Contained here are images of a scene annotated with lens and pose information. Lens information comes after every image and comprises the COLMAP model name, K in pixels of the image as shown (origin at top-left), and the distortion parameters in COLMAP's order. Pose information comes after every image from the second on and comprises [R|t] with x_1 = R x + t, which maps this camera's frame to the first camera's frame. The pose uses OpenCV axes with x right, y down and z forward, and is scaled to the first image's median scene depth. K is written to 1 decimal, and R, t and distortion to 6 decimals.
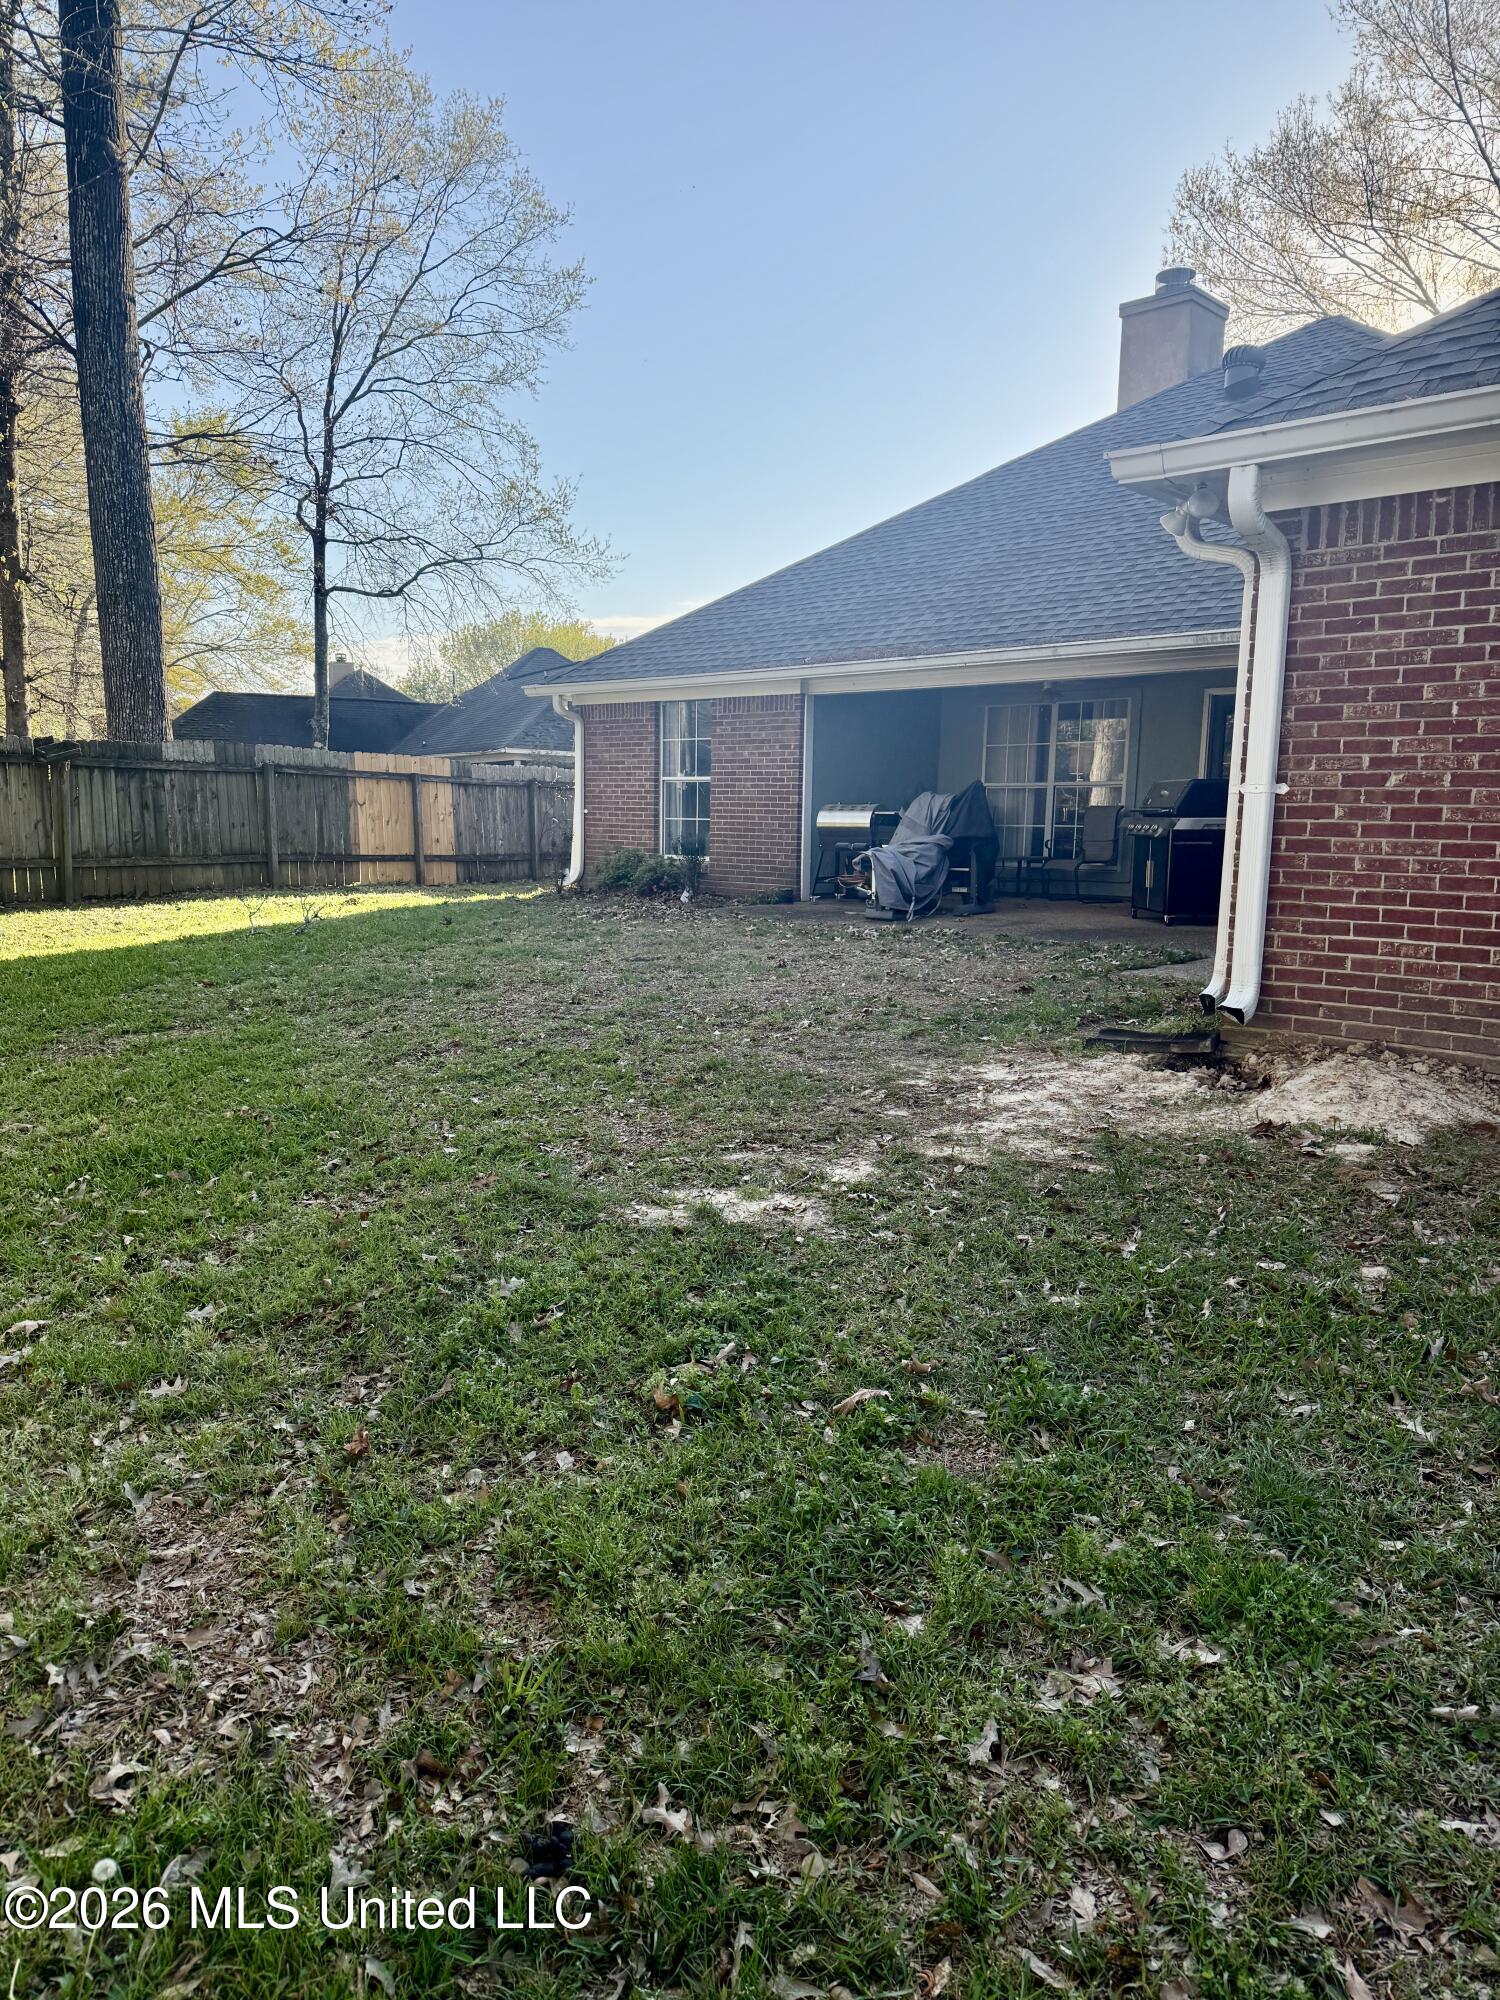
lens RADIAL K [[1522.5, 0, 750.0], [0, 1522.5, 1000.0], [0, 0, 1]] dist [0.081364, -0.002811]
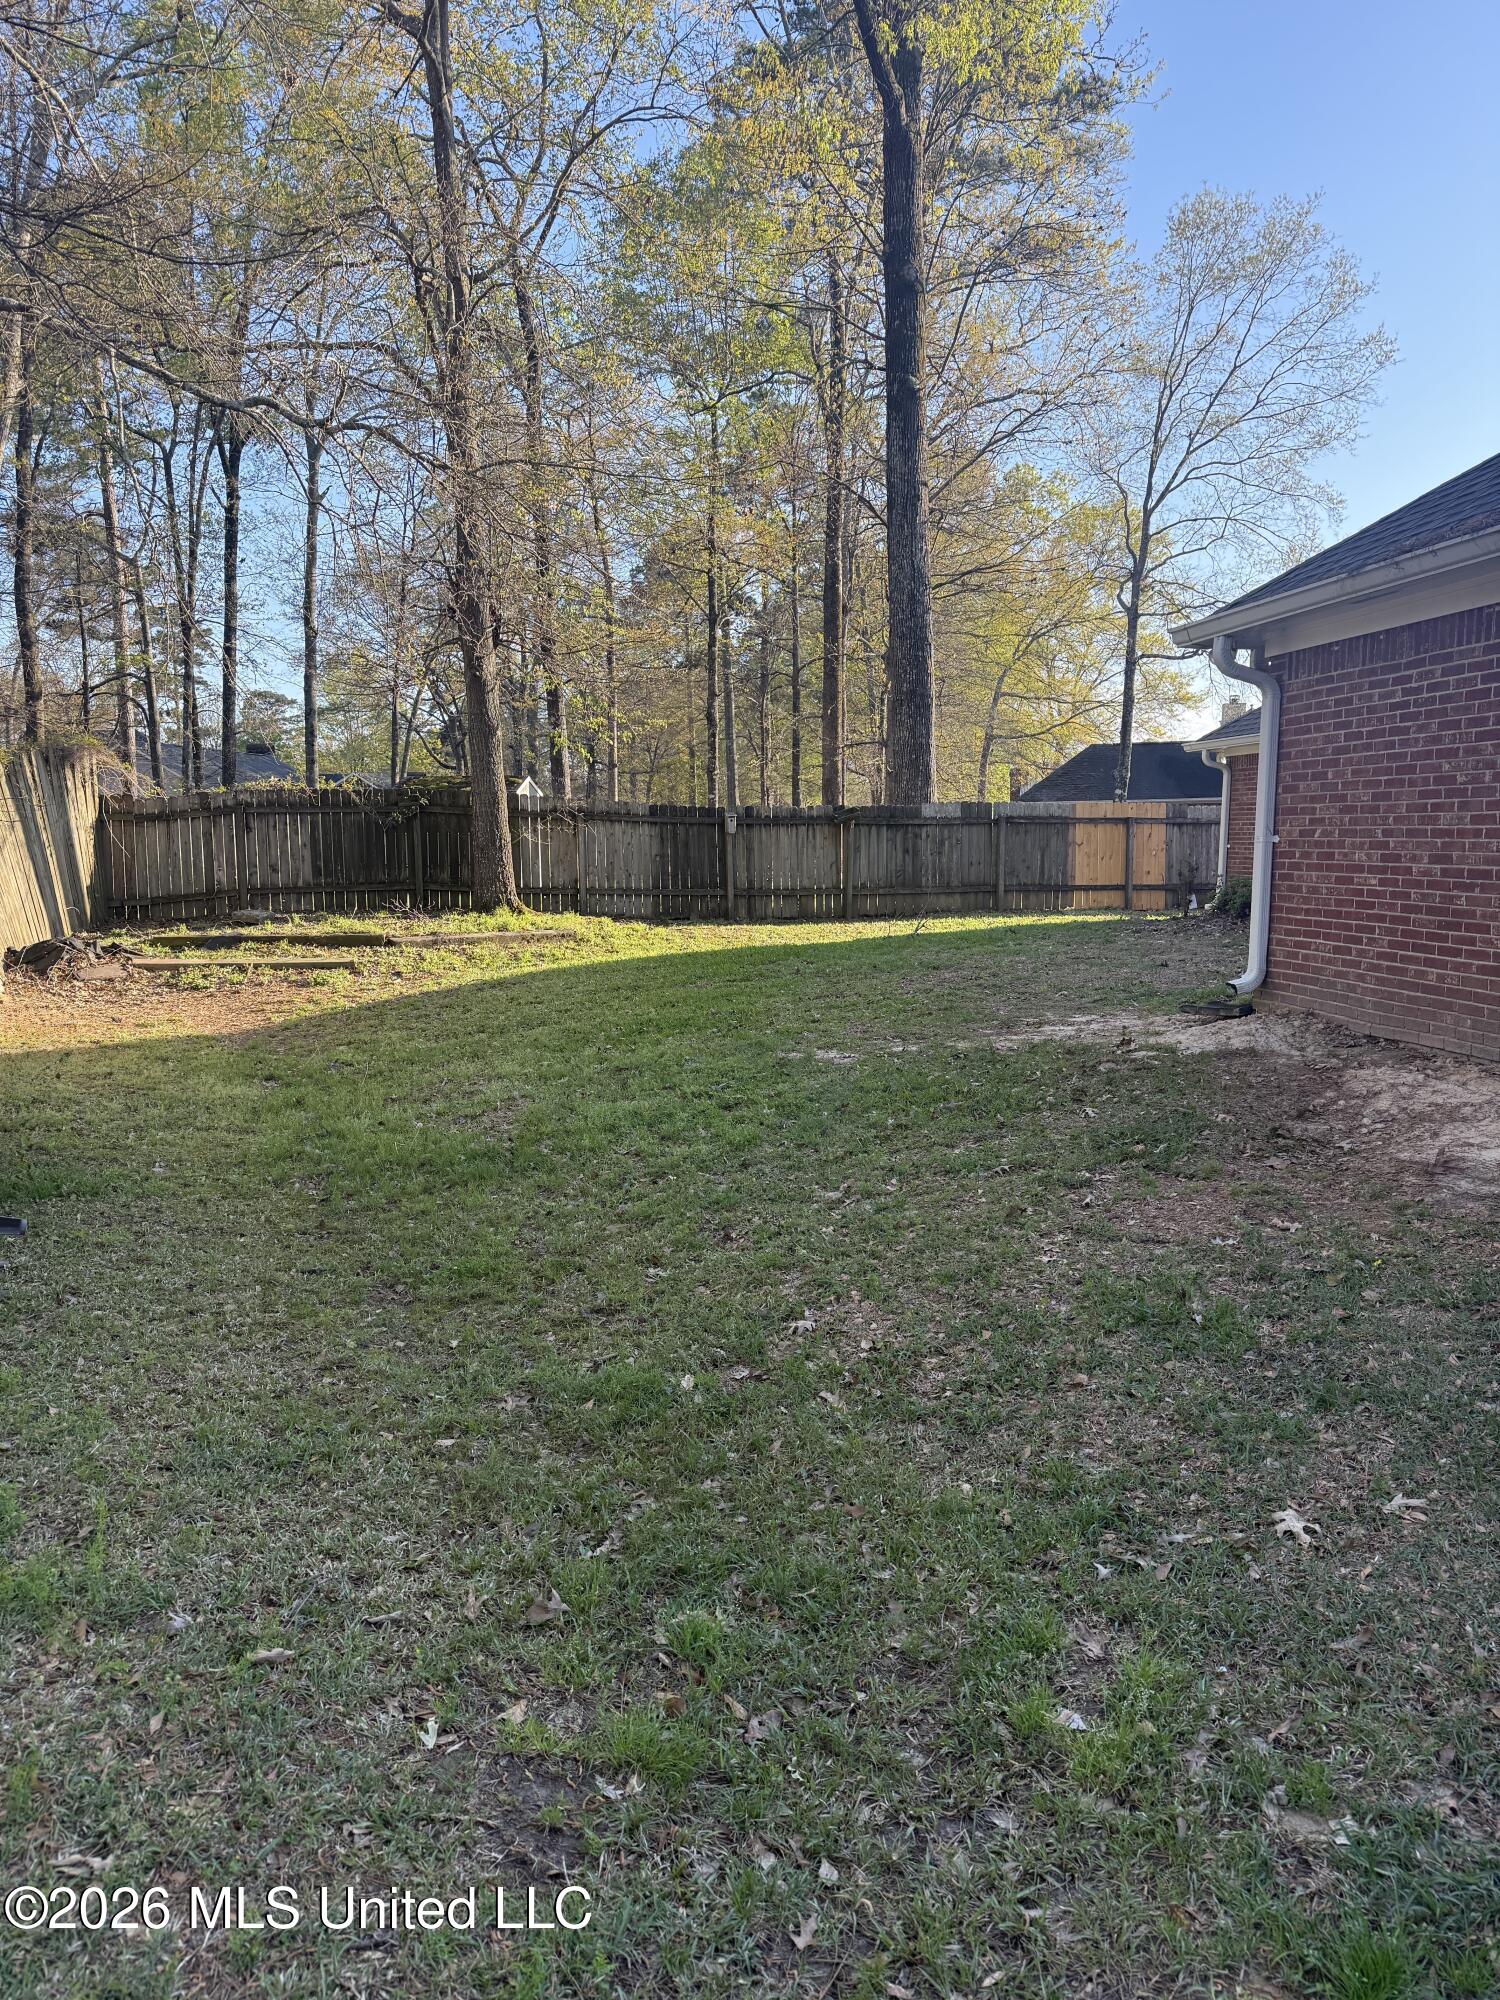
lens RADIAL K [[1522.5, 0, 750.0], [0, 1522.5, 1000.0], [0, 0, 1]] dist [0.081364, -0.002811]
pose [[0.813677, 0.038396, -0.580047, 0.246179], [-0.049473, 0.998770, -0.003286, 0.014788], [0.579208, 0.031371, 0.814576, -0.153054]]
